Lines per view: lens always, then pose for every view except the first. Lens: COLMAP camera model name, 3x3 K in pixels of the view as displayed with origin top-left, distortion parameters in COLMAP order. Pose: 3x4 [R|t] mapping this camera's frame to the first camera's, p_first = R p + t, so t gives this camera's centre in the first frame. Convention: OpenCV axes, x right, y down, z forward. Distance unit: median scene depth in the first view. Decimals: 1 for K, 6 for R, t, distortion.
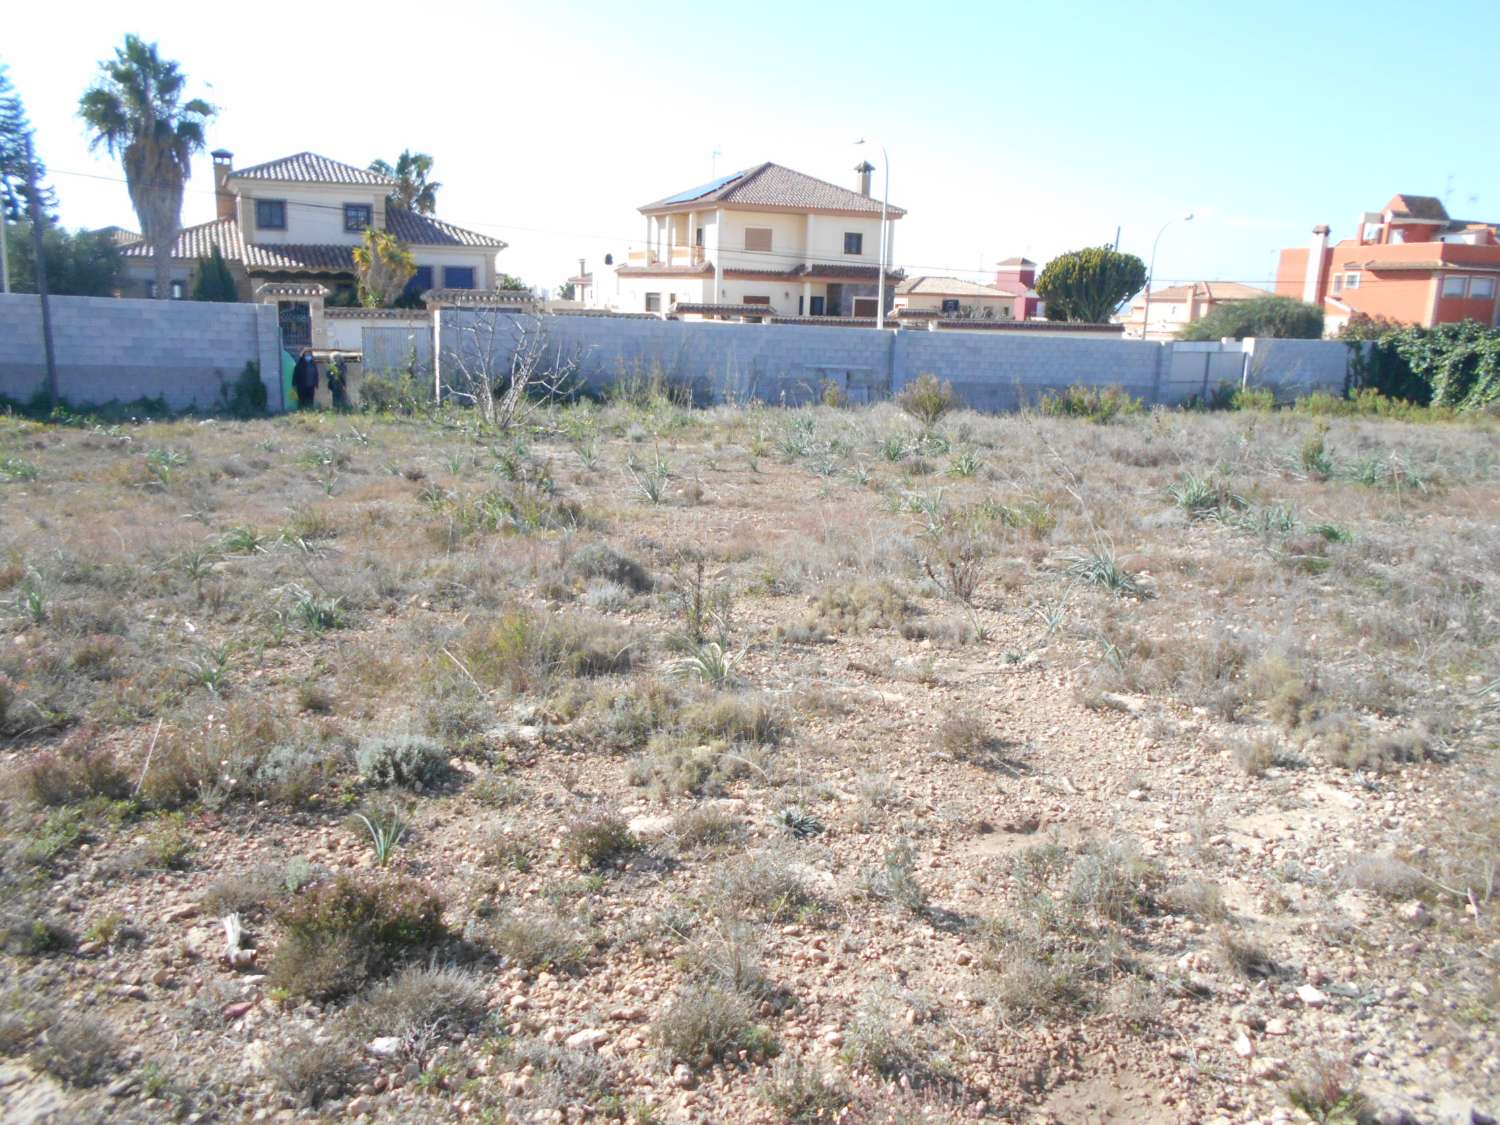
lens RADIAL K [[1158.0, 0, 693.7], [0, 1158.0, 568.1], [0, 0, 1]] dist [-0.098499, 0.135394]
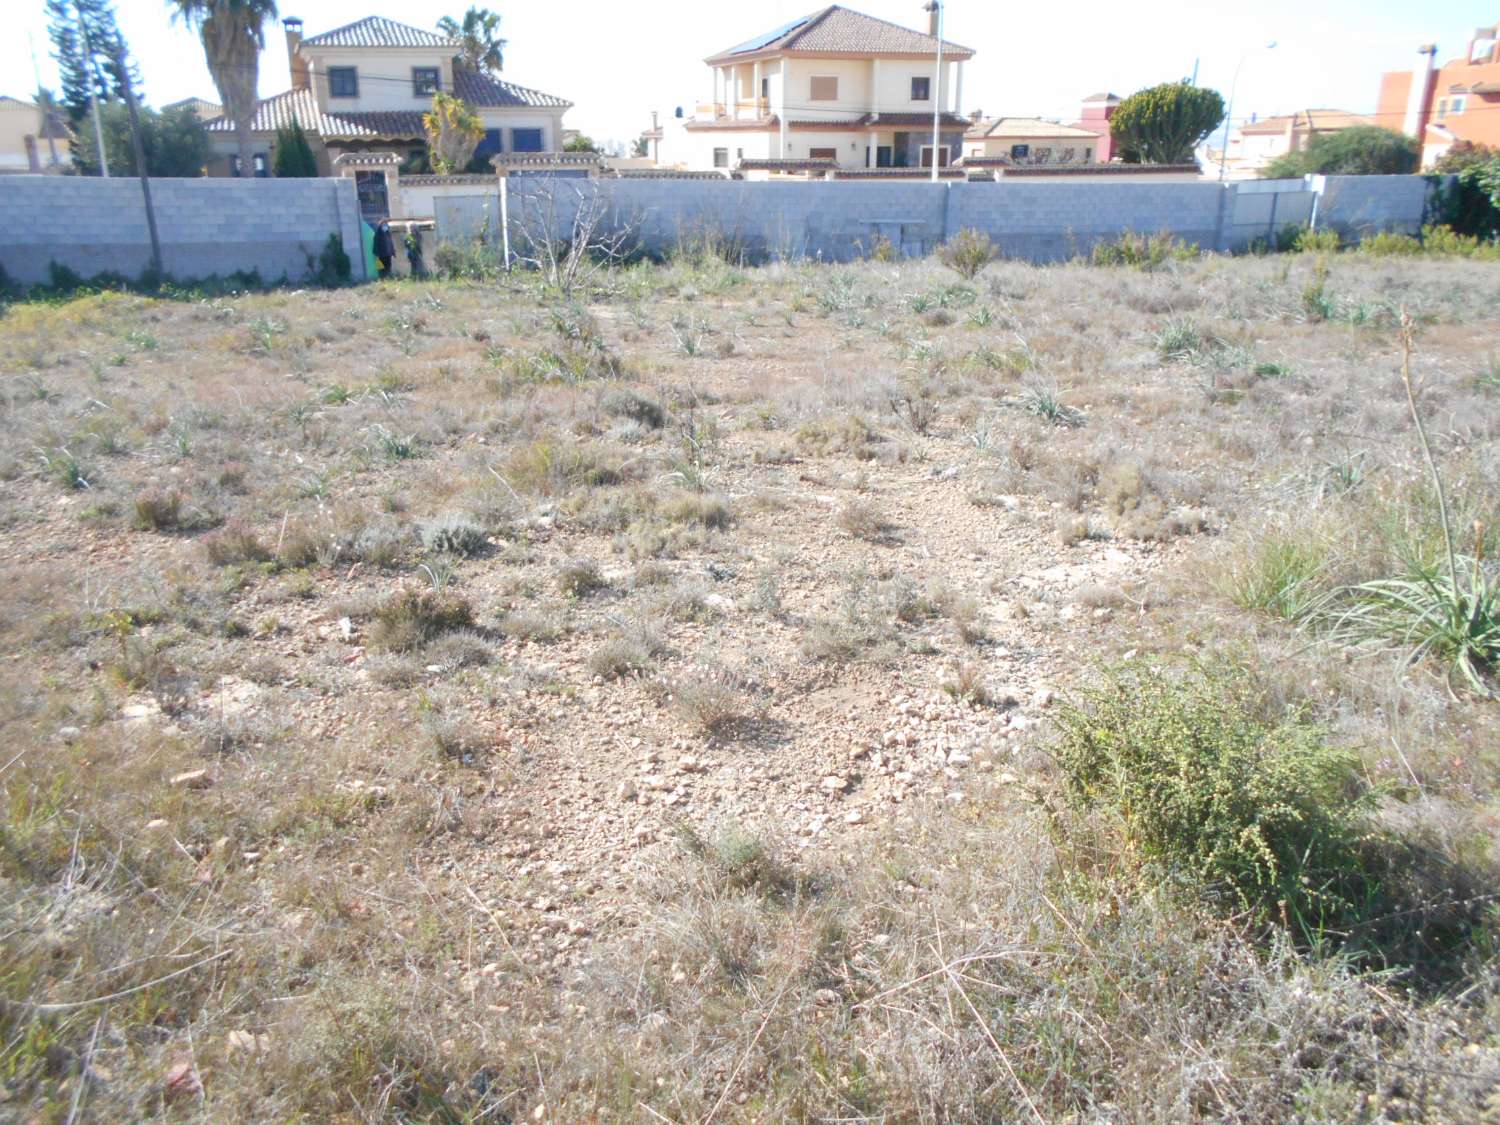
lens RADIAL K [[1152.2, 0, 695.6], [0, 1152.2, 605.5], [0, 0, 1]] dist [-0.067738, 0.072718]
pose [[0.997010, -0.005716, -0.077056, 0.135188], [0.017423, 0.988207, 0.152127, 0.032763], [0.075278, -0.153014, 0.985353, -0.347050]]
